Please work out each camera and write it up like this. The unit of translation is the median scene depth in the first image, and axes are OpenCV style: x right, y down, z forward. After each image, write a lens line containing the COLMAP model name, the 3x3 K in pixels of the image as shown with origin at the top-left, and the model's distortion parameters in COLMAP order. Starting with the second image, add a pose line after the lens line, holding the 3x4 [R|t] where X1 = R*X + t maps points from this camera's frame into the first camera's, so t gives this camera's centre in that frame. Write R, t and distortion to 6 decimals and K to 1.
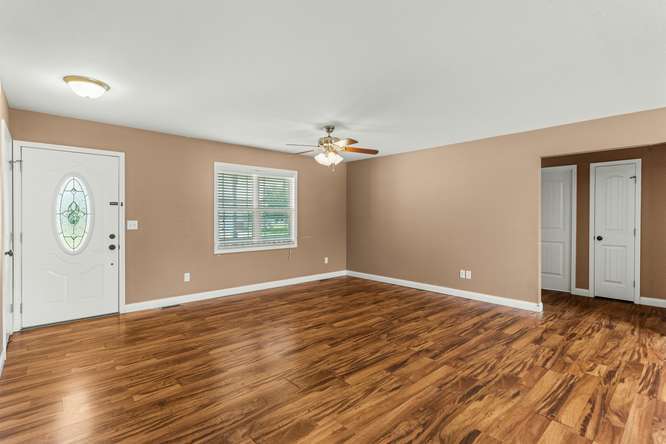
lens RADIAL K [[320.7, 0, 329.1], [0, 320.7, 219.2], [0, 0, 1]] dist [-0.001490, 0.000355]
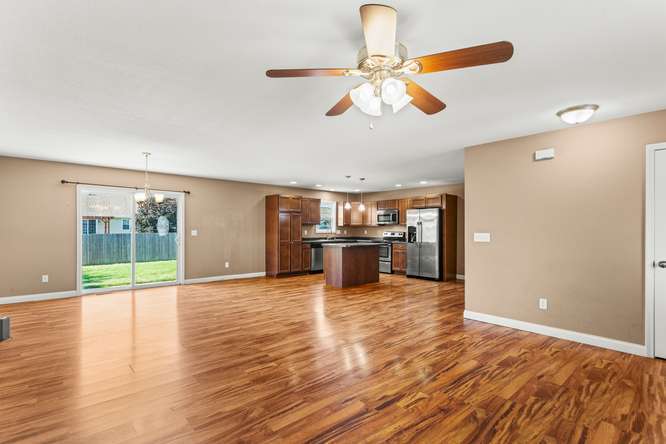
lens RADIAL K [[320.7, 0, 325.9], [0, 320.7, 233.7], [0, 0, 1]] dist [-0.001490, 0.000355]
pose [[-0.999935, -0.004111, 0.010666, 0.073937], [-0.003888, 0.999775, 0.020870, -0.009899], [-0.010749, 0.020827, -0.999725, 1.486392]]
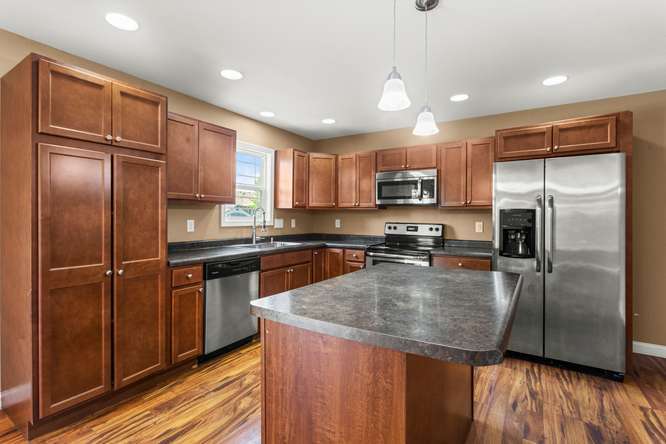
lens RADIAL K [[320.7, 0, 332.9], [0, 320.7, 219.9], [0, 0, 1]] dist [-0.001490, 0.000355]
pose [[-0.958683, -0.006204, -0.284410, 0.132836], [-0.011554, 0.999786, 0.017138, -0.001240], [0.284243, 0.019716, -0.958550, 0.010479]]
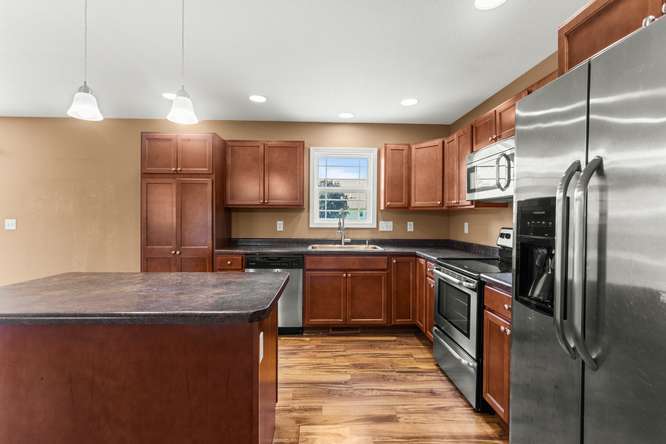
lens RADIAL K [[320.7, 0, 333.7], [0, 320.7, 221.7], [0, 0, 1]] dist [-0.001490, 0.000355]
pose [[-0.775532, -0.013753, 0.631159, -0.498825], [-0.002158, 0.999815, 0.019135, -0.000980], [-0.631305, 0.013478, -0.775418, -0.193266]]
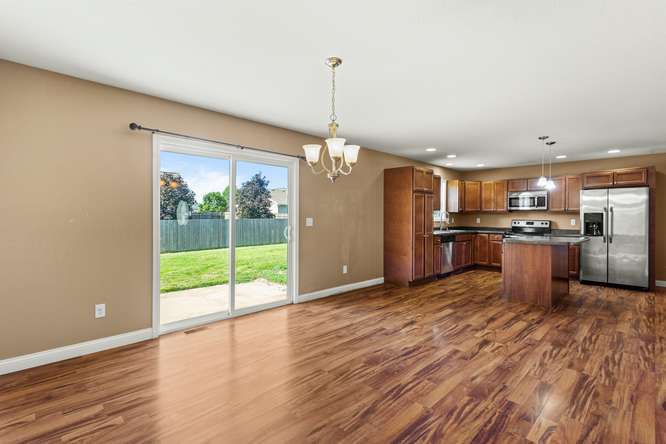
lens RADIAL K [[320.7, 0, 327.3], [0, 320.7, 220.5], [0, 0, 1]] dist [-0.001490, 0.000355]
pose [[-0.998614, -0.007085, -0.052153, 0.836220], [-0.008314, 0.999692, 0.023373, -0.006782], [0.051972, 0.023774, -0.998366, 0.850680]]
